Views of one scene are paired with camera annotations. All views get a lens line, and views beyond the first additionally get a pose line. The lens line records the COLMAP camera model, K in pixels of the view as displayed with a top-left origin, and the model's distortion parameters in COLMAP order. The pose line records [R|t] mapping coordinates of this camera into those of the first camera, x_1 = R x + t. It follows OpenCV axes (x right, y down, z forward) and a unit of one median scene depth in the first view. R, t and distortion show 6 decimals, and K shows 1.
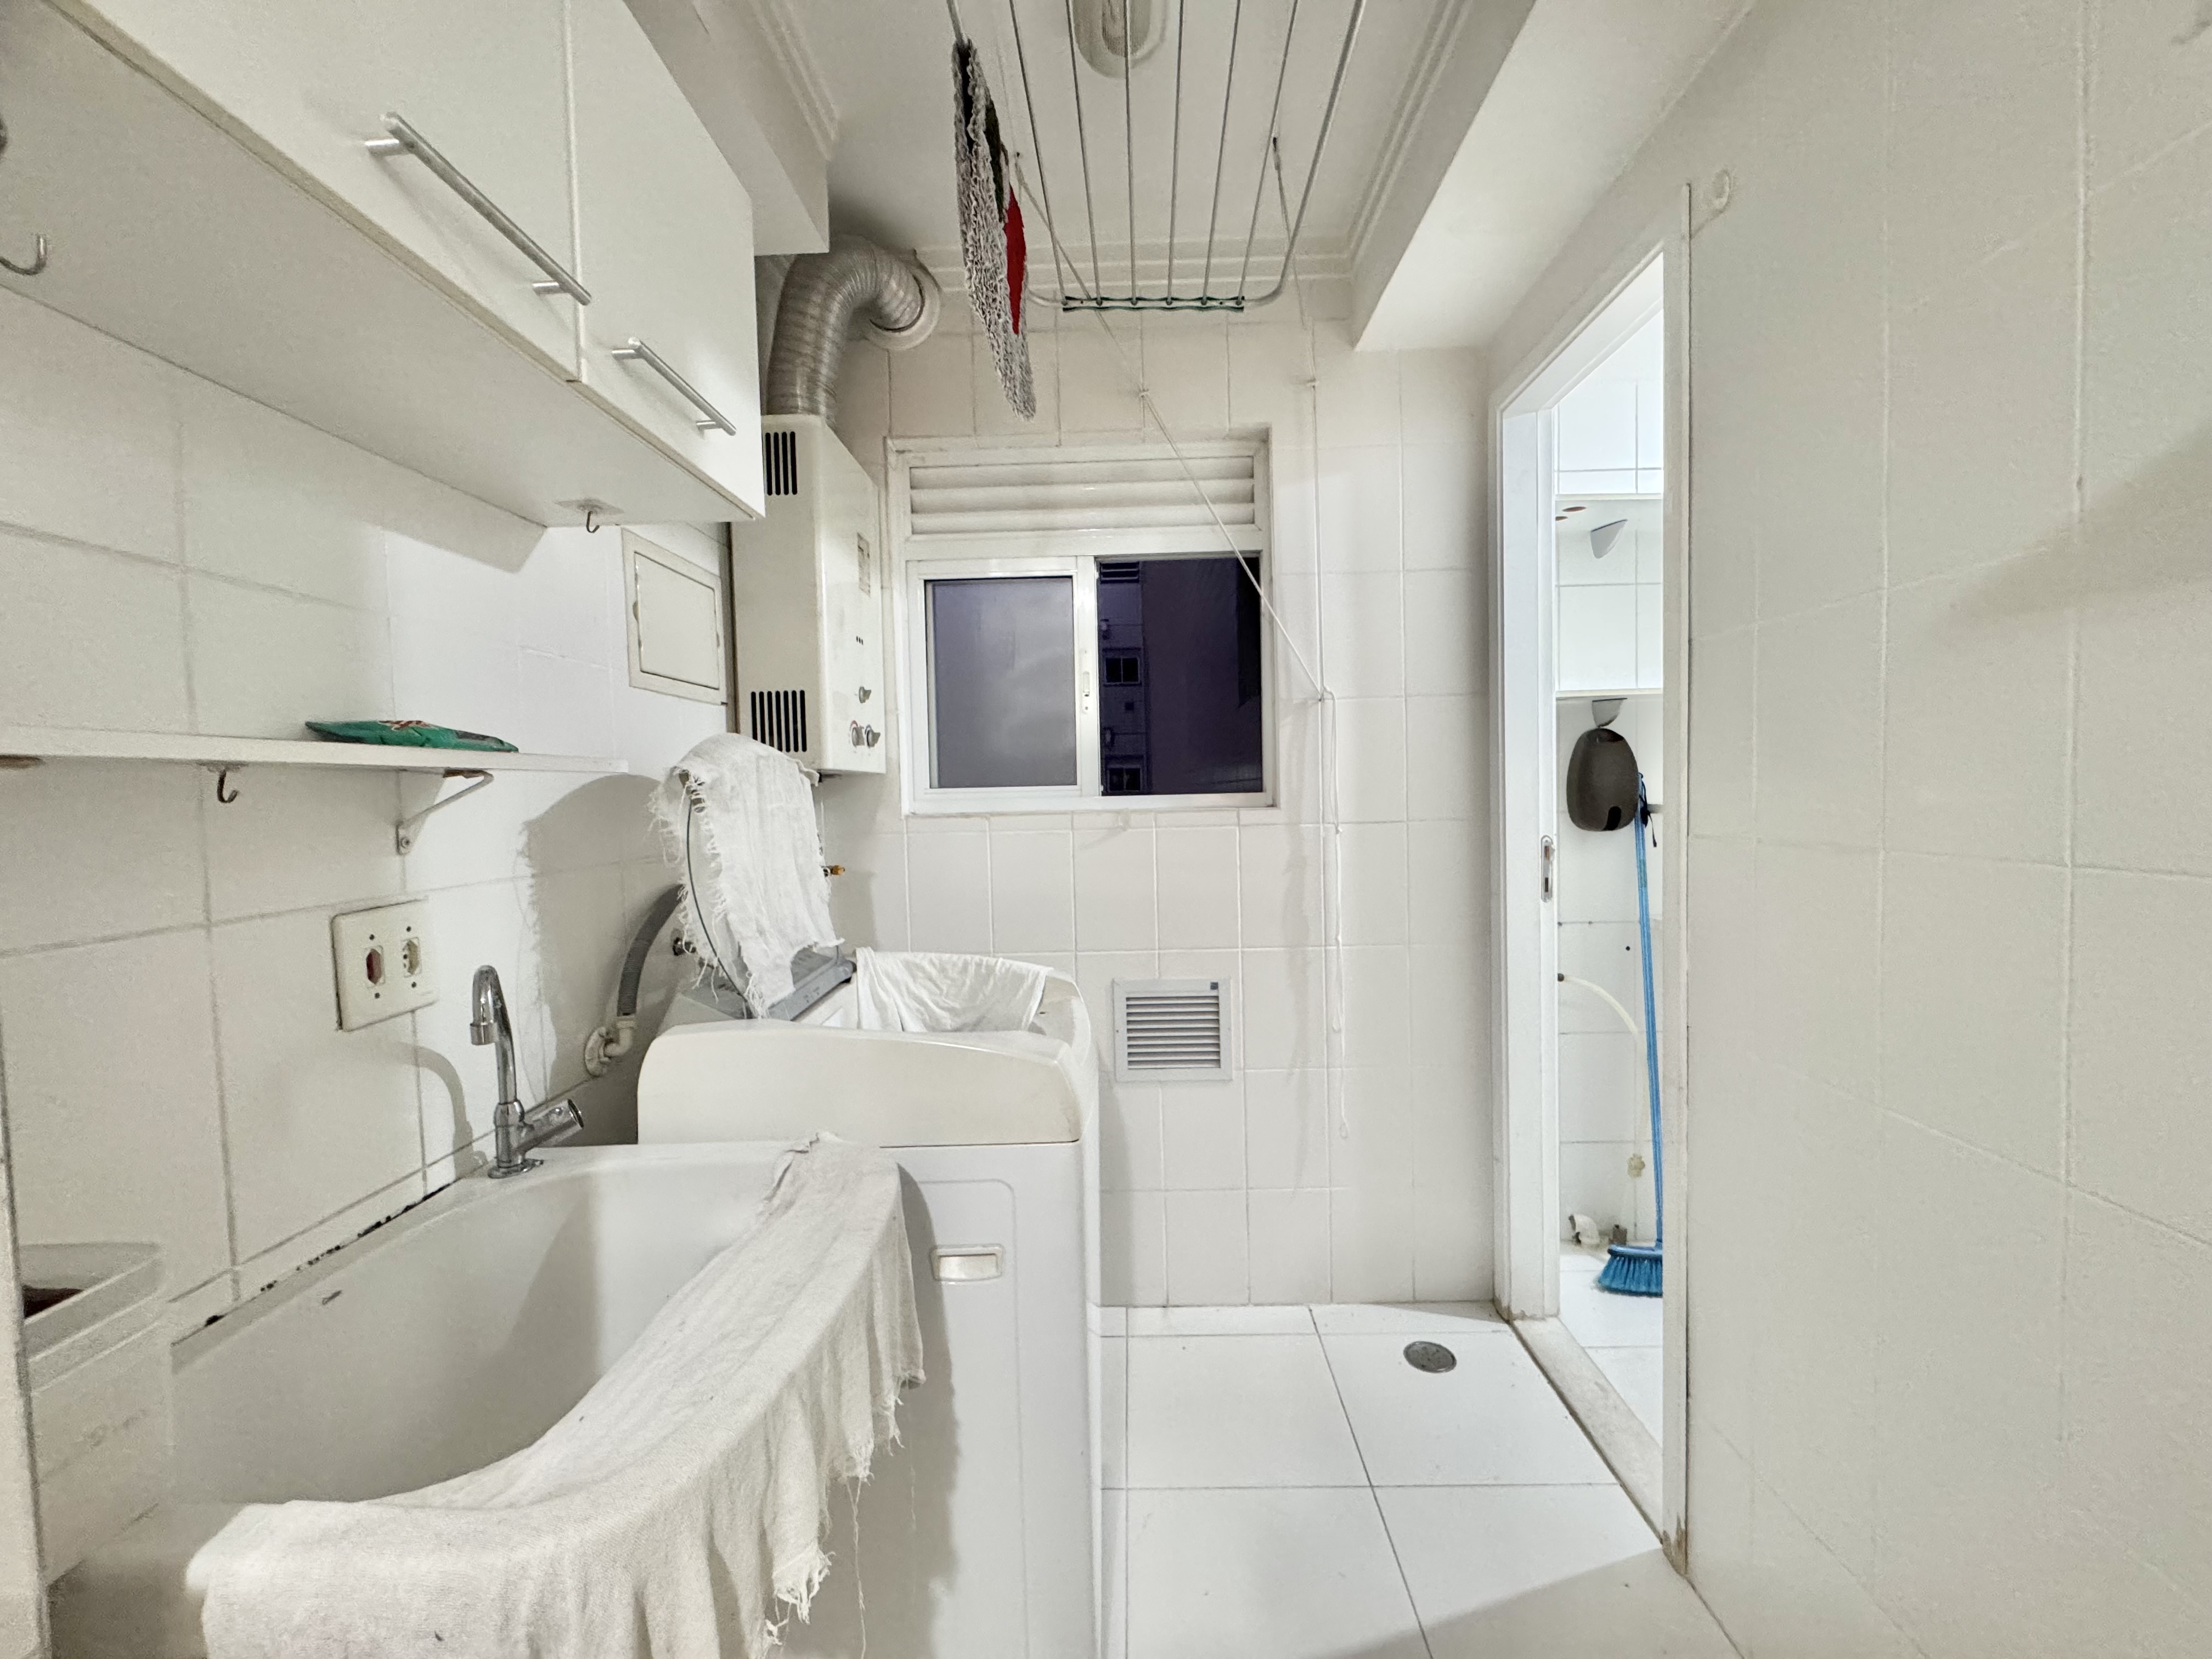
lens RADIAL K [[883.1, 0, 1111.6], [0, 883.1, 826.7], [0, 0, 1]] dist [-0.003608, 0.000657]
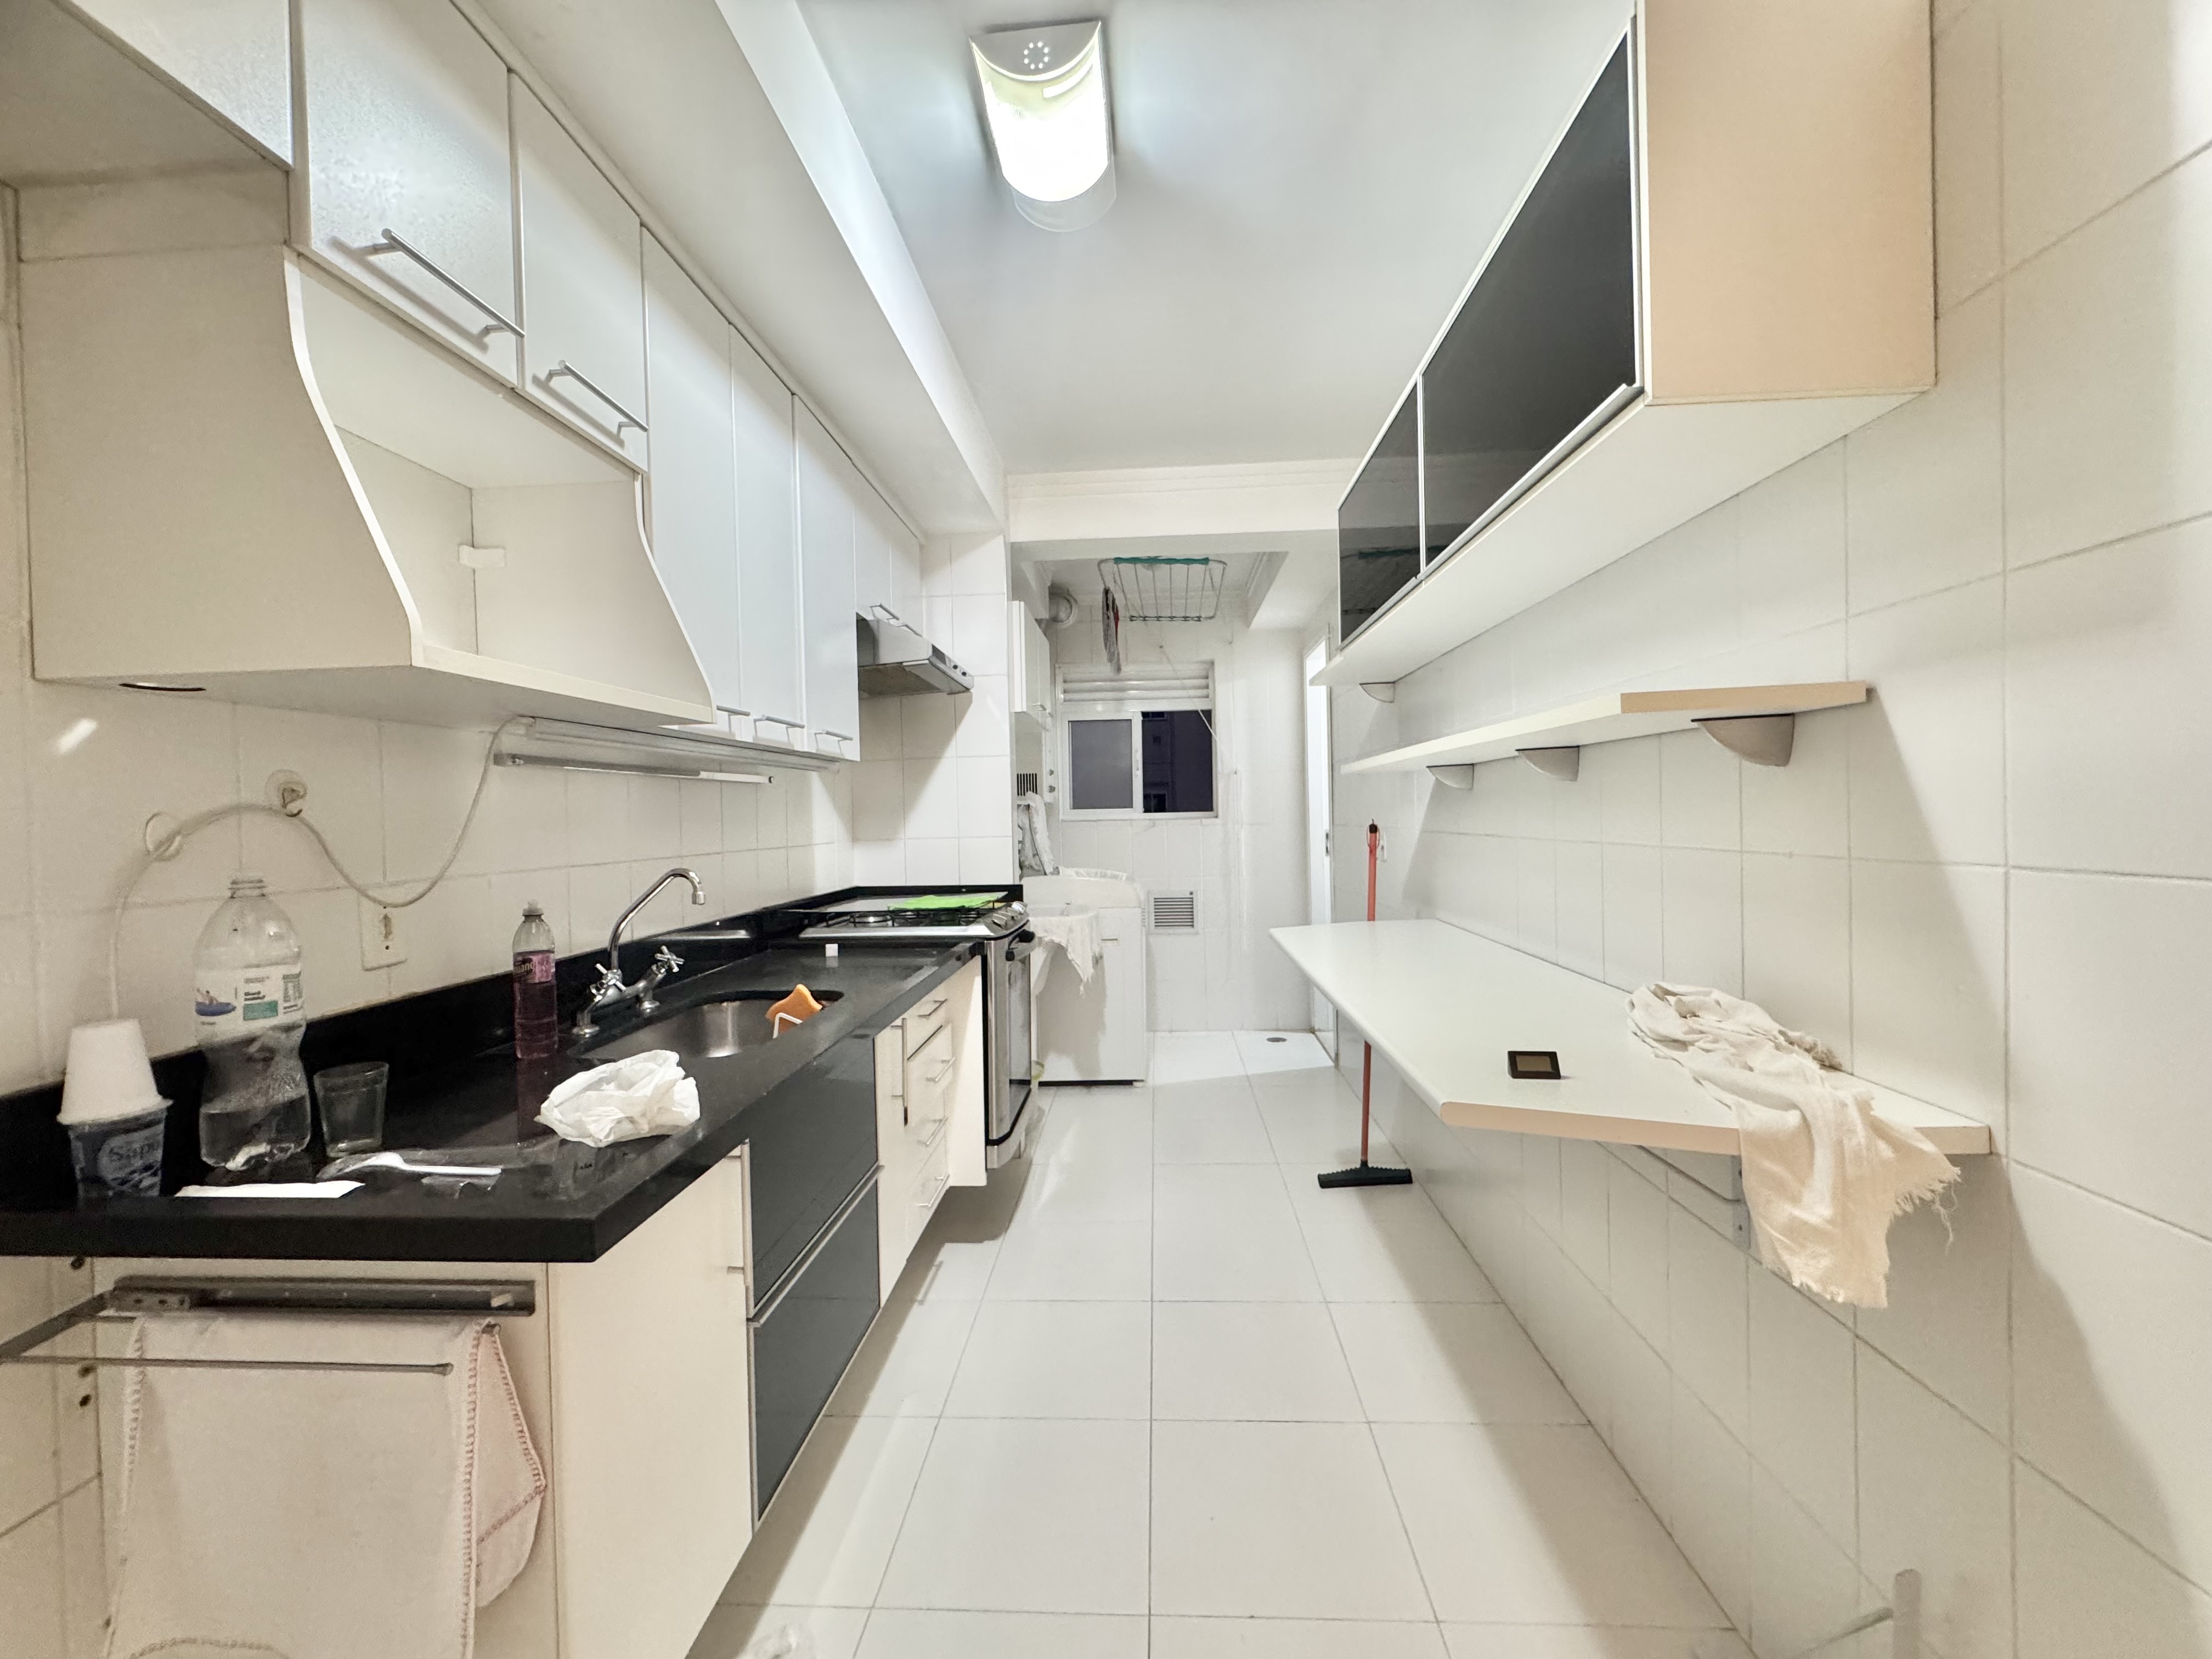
lens RADIAL K [[883.1, 0, 1108.7], [0, 883.1, 826.1], [0, 0, 1]] dist [-0.003608, 0.000657]
pose [[0.999381, 0.002952, -0.035055, -0.022824], [-0.003899, 0.999629, -0.026957, 0.067253], [0.034963, 0.027077, 0.999022, -1.408659]]
